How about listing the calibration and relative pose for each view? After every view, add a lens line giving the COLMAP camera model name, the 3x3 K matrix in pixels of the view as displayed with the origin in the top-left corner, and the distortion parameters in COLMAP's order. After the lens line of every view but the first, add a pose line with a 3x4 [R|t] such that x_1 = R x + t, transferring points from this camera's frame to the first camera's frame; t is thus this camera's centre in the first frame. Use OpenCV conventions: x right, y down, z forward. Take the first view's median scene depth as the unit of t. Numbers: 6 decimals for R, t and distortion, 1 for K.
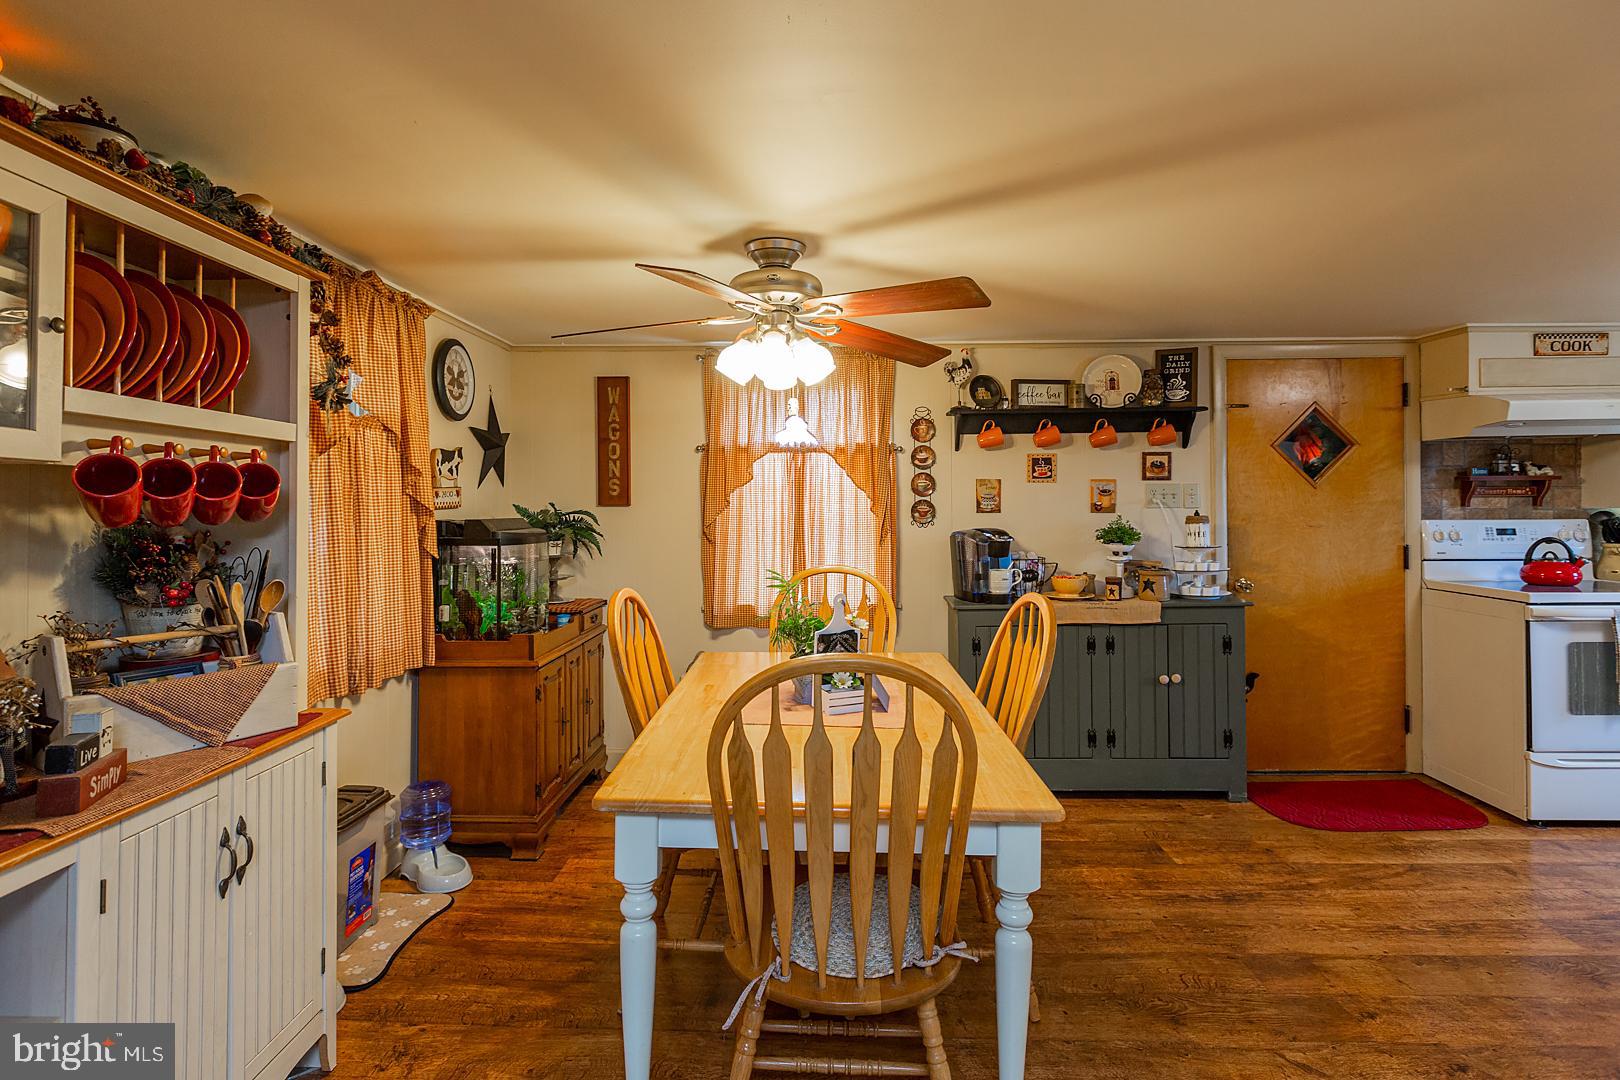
lens RADIAL K [[807.4, 0, 796.8], [0, 807.4, 494.2], [0, 0, 1]] dist [-0.002453, -0.001352]
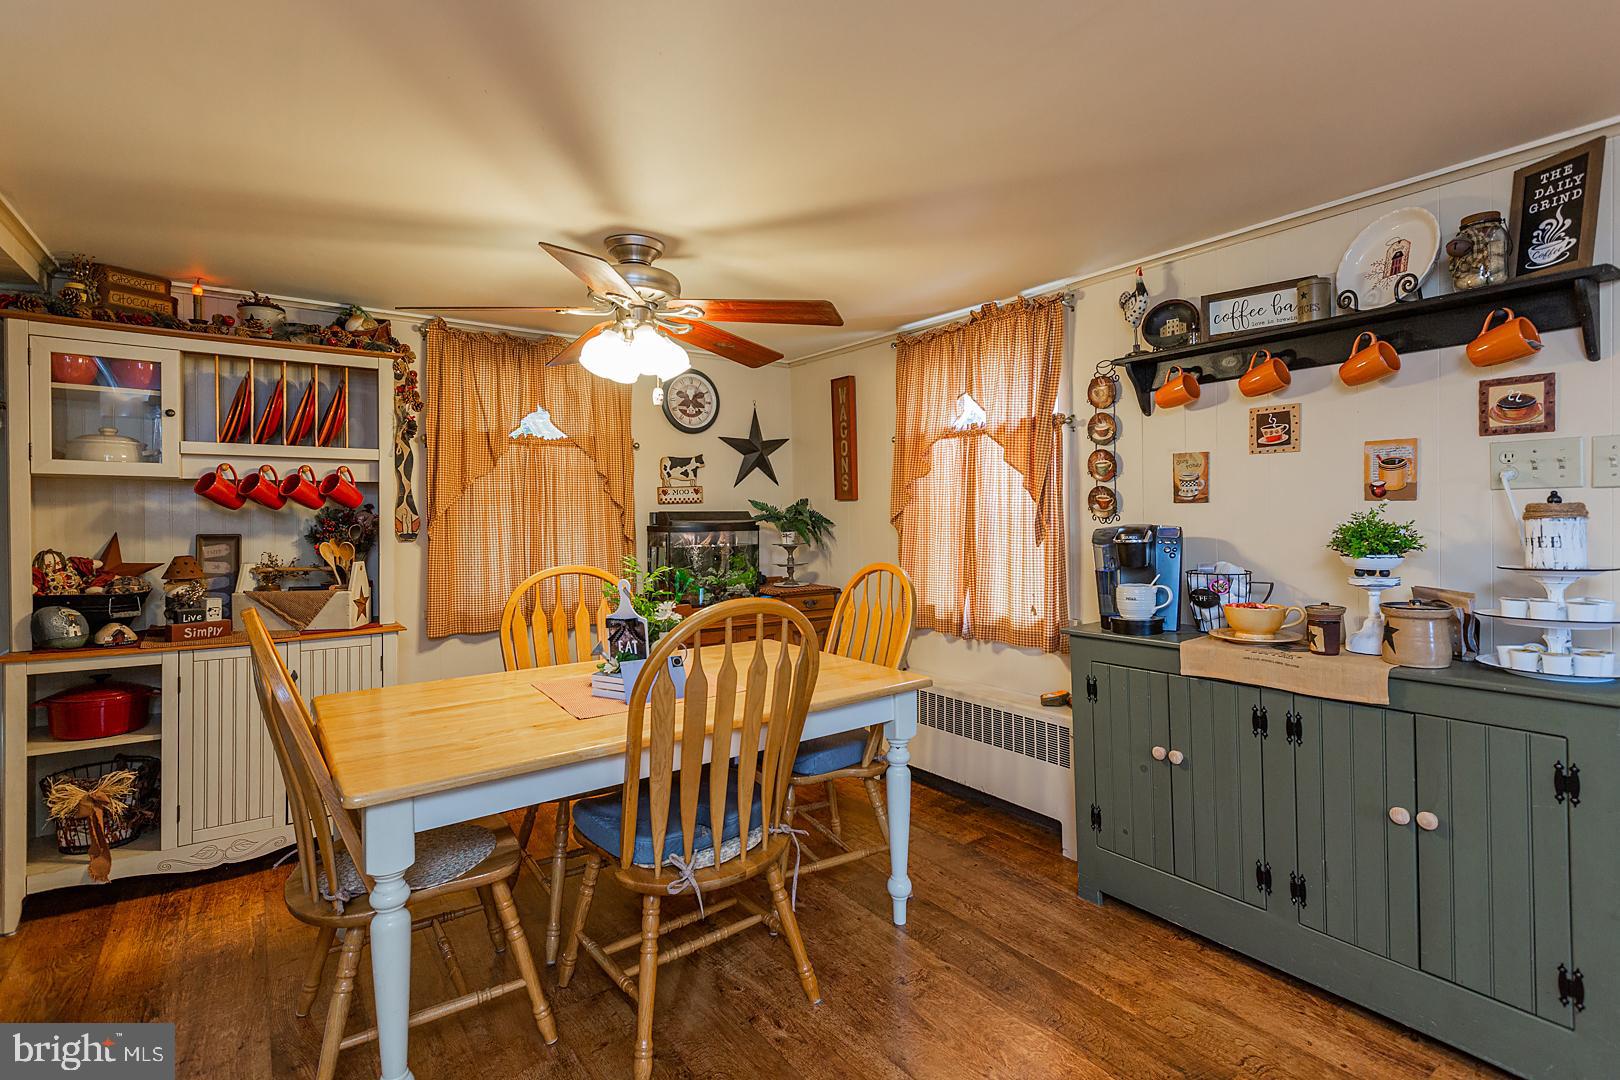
lens RADIAL K [[772.9, 0, 806.4], [0, 772.9, 521.8], [0, 0, 1]] dist [0.004976, 0.000040]
pose [[0.603325, 0.008102, -0.797455, 0.576449], [0.017015, 0.999590, 0.023028, 0.019264], [0.797314, -0.027462, 0.602939, 0.364394]]
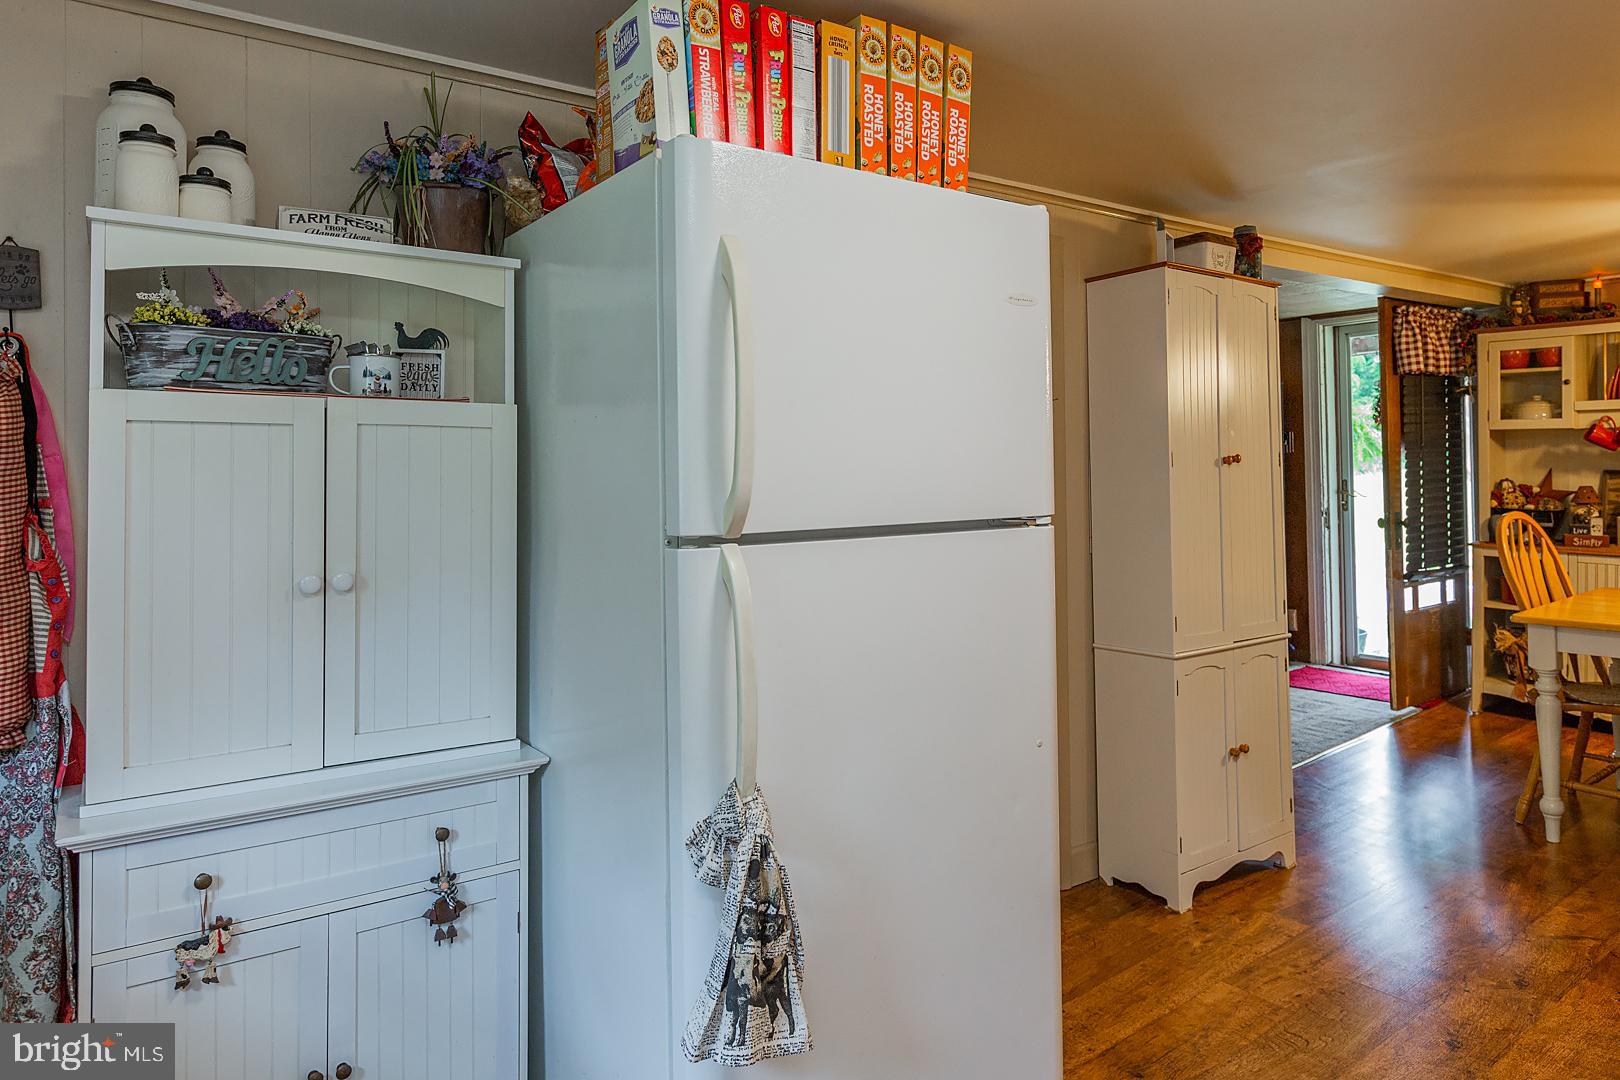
lens RADIAL K [[1026.0, 0, 859.7], [0, 1026.0, 458.3], [0, 0, 1]] dist [-0.003477, -0.001163]
pose [[-0.772950, 0.006868, -0.634430, 1.154116], [0.020958, 0.999672, -0.014711, 0.023075], [0.634121, -0.024667, -0.772840, 0.747585]]
